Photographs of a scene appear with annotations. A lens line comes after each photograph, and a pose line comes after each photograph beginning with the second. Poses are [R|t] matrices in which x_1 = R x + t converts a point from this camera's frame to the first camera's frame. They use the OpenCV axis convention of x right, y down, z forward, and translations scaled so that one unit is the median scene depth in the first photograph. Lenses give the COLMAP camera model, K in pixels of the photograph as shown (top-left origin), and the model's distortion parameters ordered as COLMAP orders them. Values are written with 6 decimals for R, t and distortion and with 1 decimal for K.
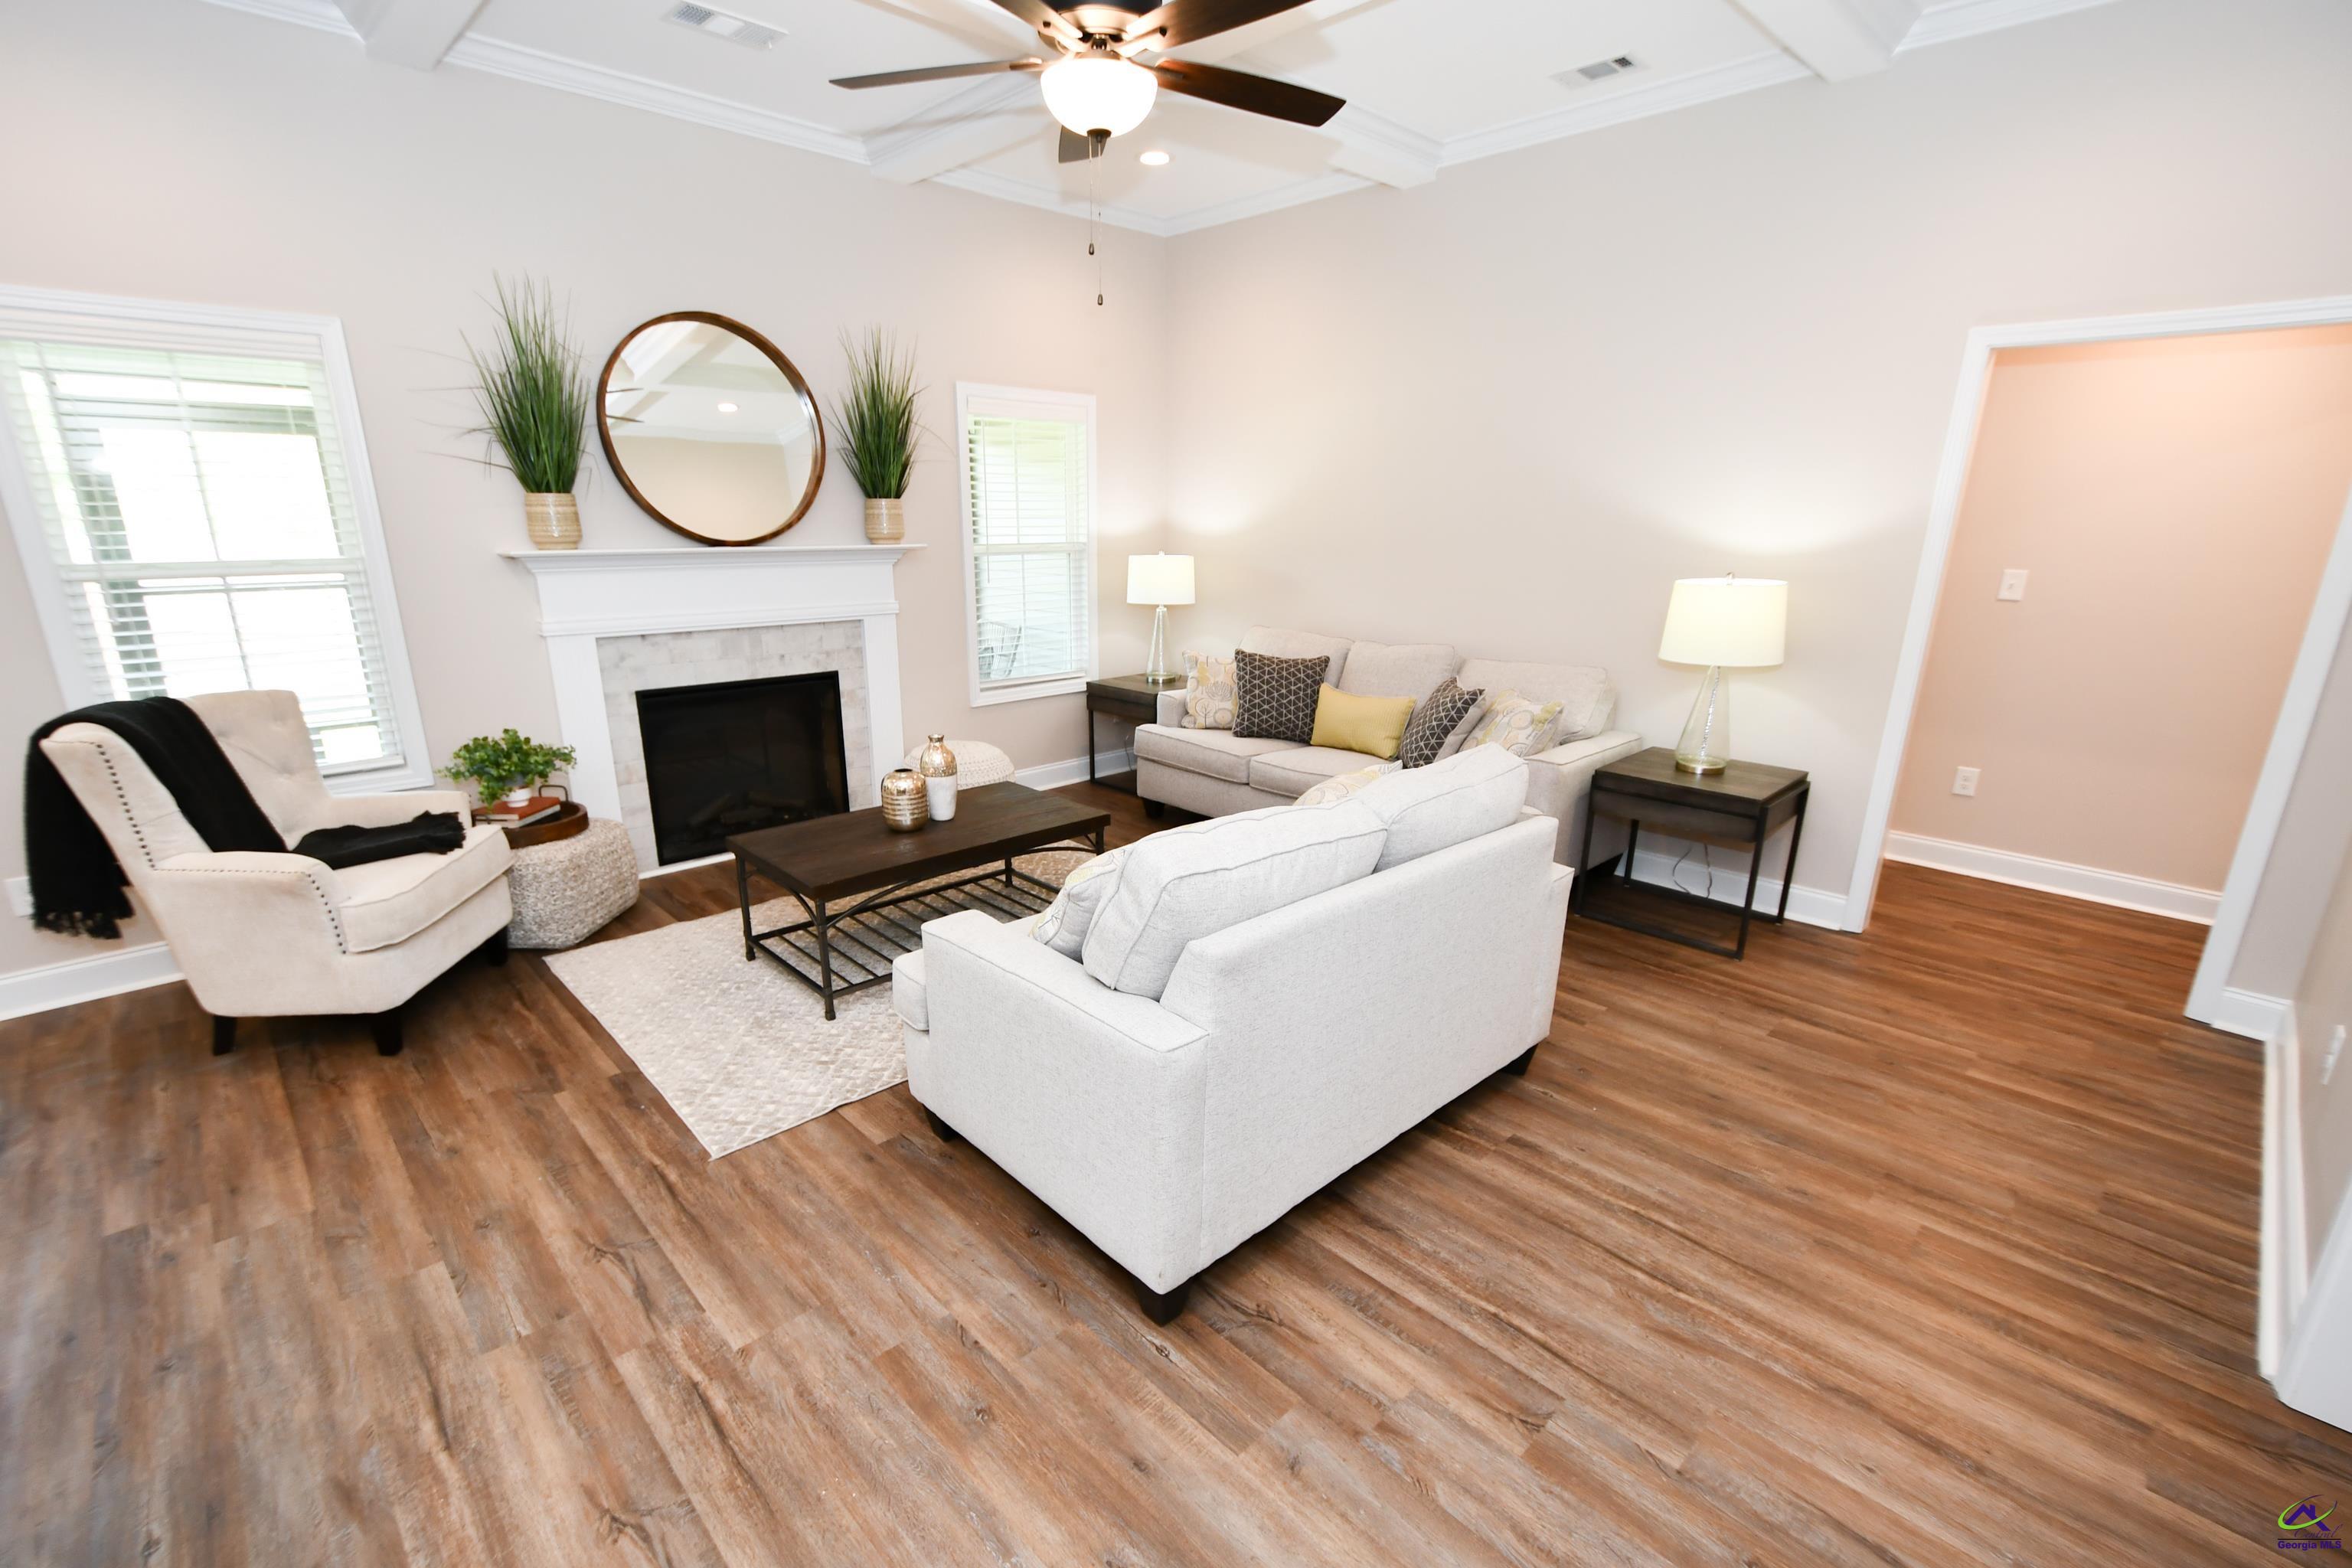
lens RADIAL K [[1026.0, 0, 1139.1], [0, 1026.0, 813.5], [0, 0, 1]] dist [0.002884, -0.005017]
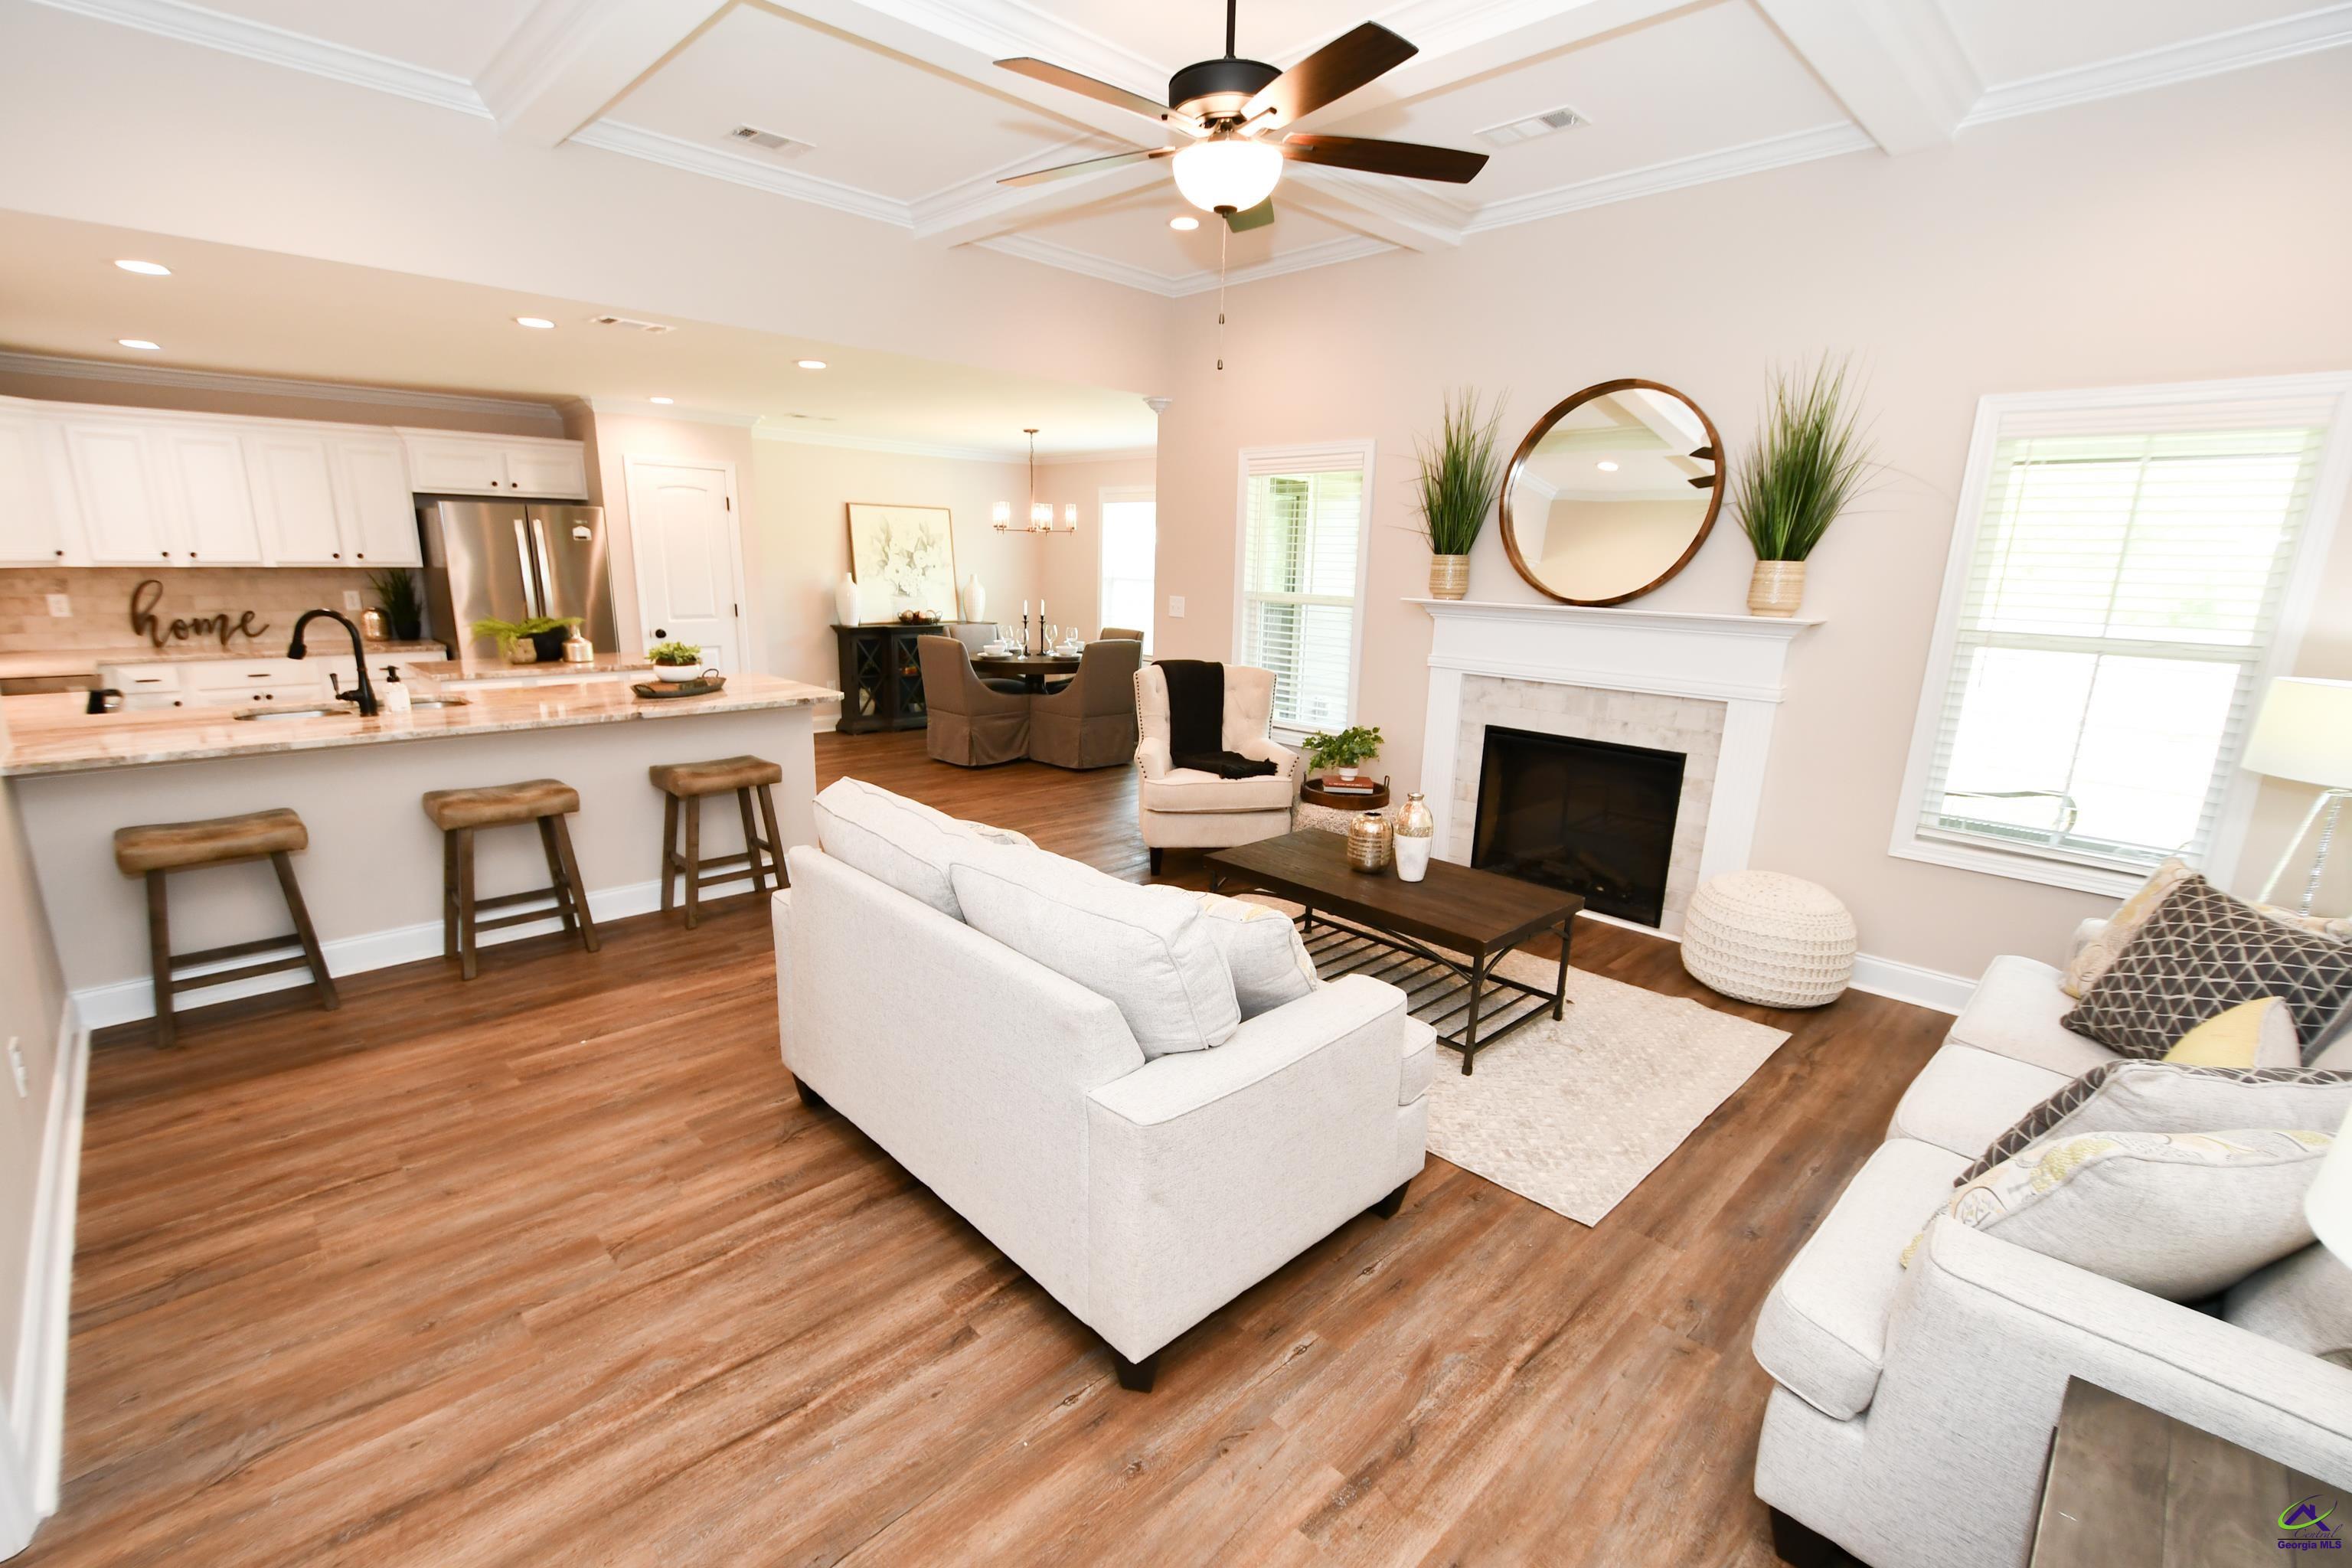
lens RADIAL K [[1026.0, 0, 1154.4], [0, 1026.0, 807.6], [0, 0, 1]] dist [0.002884, -0.005017]
pose [[0.015740, 0.232165, -0.972549, 0.786140], [-0.303586, 0.927861, 0.216584, -0.208409], [0.952674, 0.291843, 0.085087, 0.711317]]
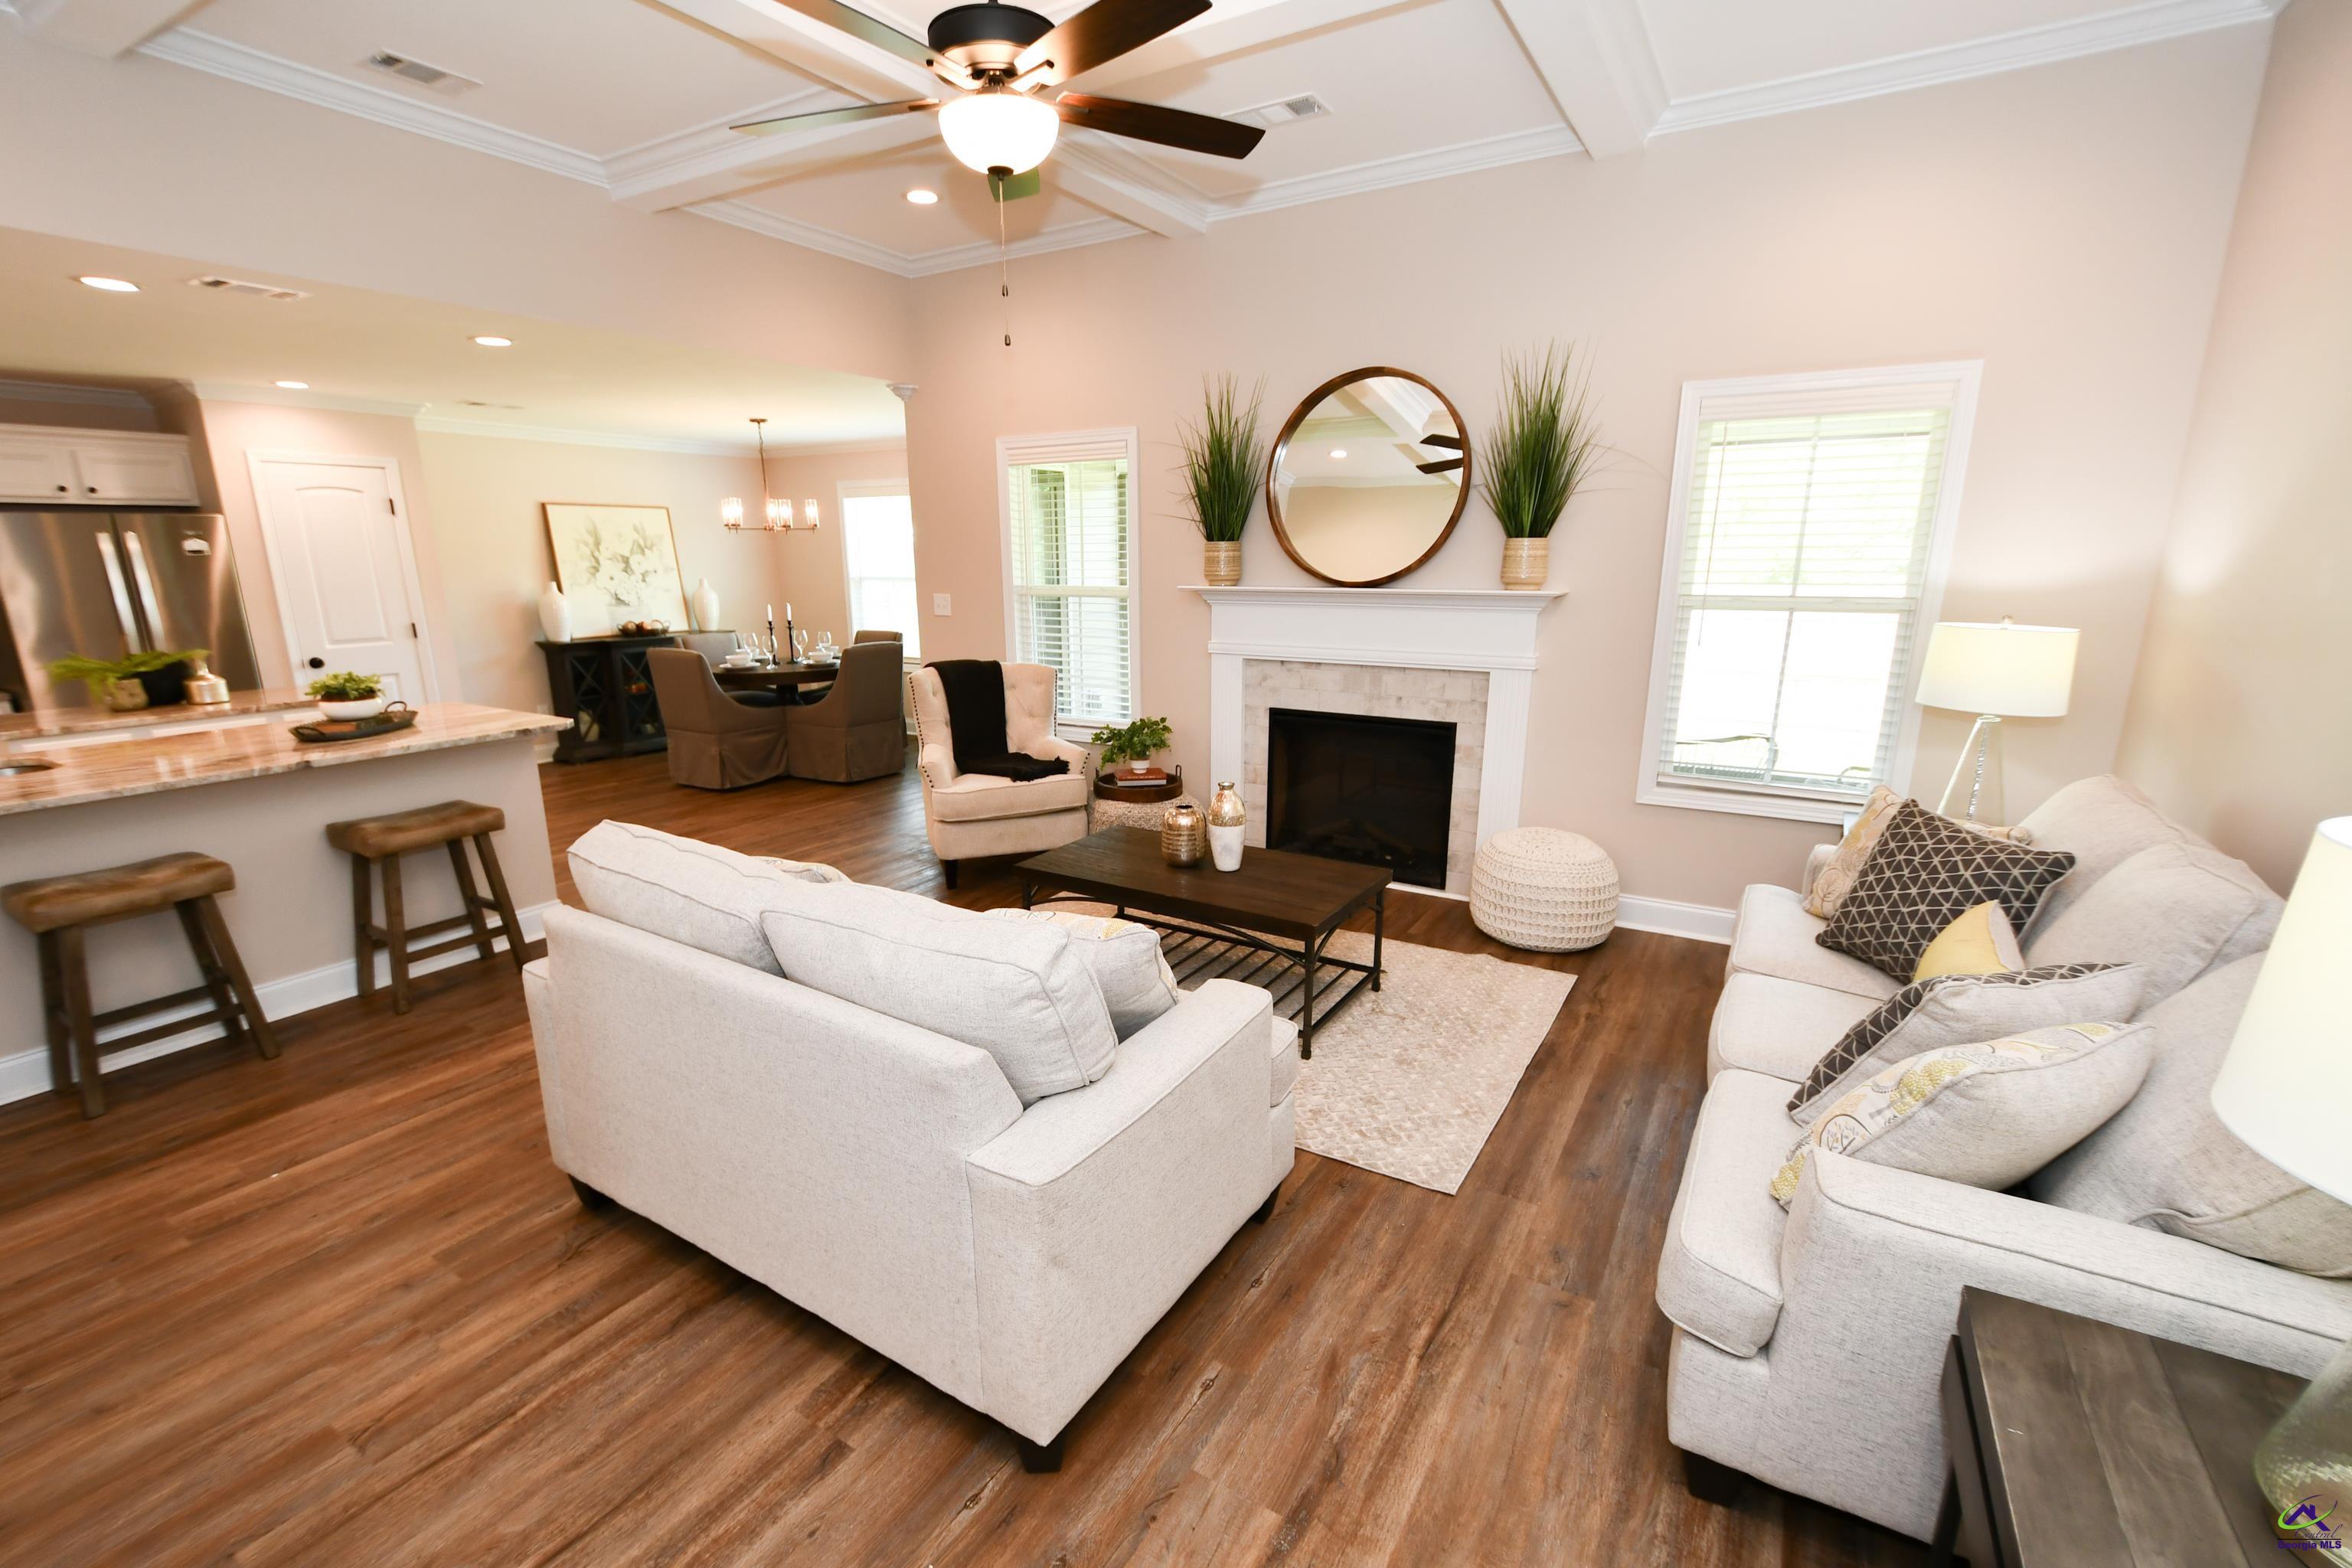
lens RADIAL K [[1026.0, 0, 1151.7], [0, 1026.0, 807.8], [0, 0, 1]] dist [0.002884, -0.005017]
pose [[0.259915, 0.225387, -0.938959, 0.729901], [-0.263699, 0.951986, 0.155519, -0.193340], [0.928928, 0.207181, 0.306870, 0.668726]]
